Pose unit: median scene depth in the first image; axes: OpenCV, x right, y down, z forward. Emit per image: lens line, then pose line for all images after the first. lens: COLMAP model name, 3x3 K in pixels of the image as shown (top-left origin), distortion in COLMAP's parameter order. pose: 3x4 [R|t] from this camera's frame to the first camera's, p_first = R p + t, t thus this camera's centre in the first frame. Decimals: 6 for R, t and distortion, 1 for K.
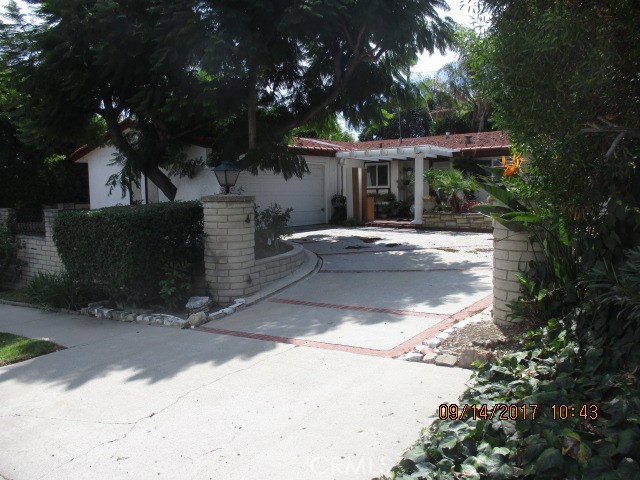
lens RADIAL K [[520.4, 0, 320.0], [0, 520.4, 240.0], [0, 0, 1]] dist [-0.035795, -0.002681]
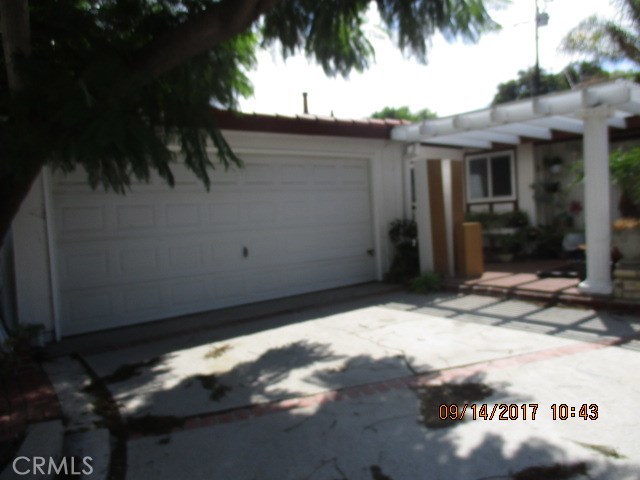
lens RADIAL K [[520.4, 0, 320.0], [0, 520.4, 240.0], [0, 0, 1]] dist [-0.035795, -0.002681]
pose [[0.973566, -0.027739, -0.226715, 0.070317], [0.020407, 0.999192, -0.034621, -0.055239], [0.227493, 0.029079, 0.973346, 0.537560]]
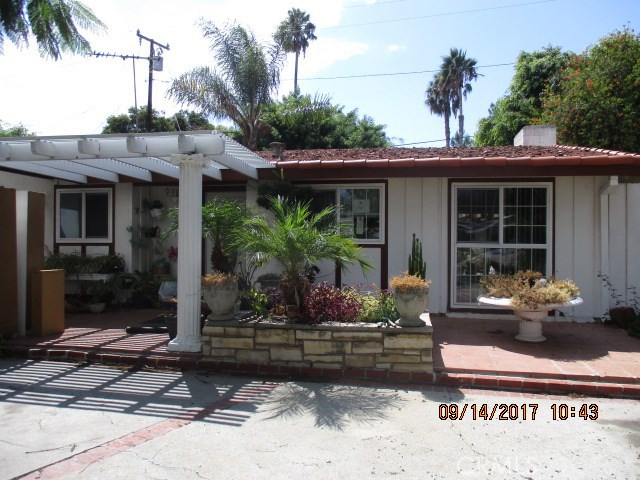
lens RADIAL K [[529.5, 0, 320.0], [0, 529.5, 240.0], [0, 0, 1]] dist [-0.042268, 0.000644]
pose [[0.883476, 0.021314, 0.467991, 0.090148], [0.023221, 0.995744, -0.089186, -0.065744], [-0.467900, 0.089661, 0.879221, 0.581002]]
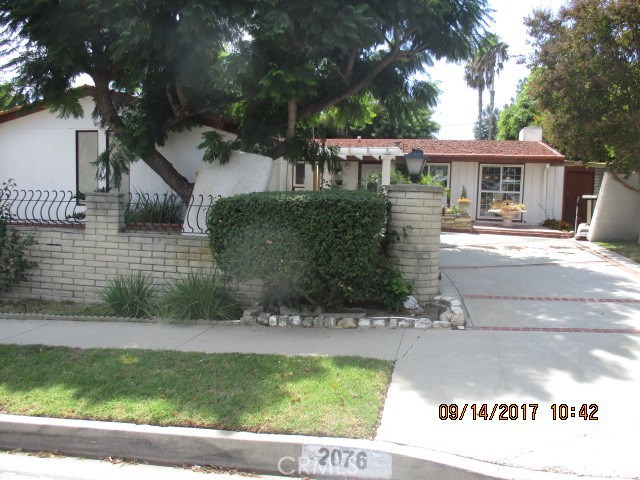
lens RADIAL K [[520.4, 0, 320.0], [0, 520.4, 240.0], [0, 0, 1]] dist [-0.035795, -0.002681]
pose [[0.906686, 0.006753, 0.421752, -0.336922], [-0.005559, 0.999976, -0.004062, 0.007384], [-0.421769, 0.001339, 0.906702, 0.104741]]
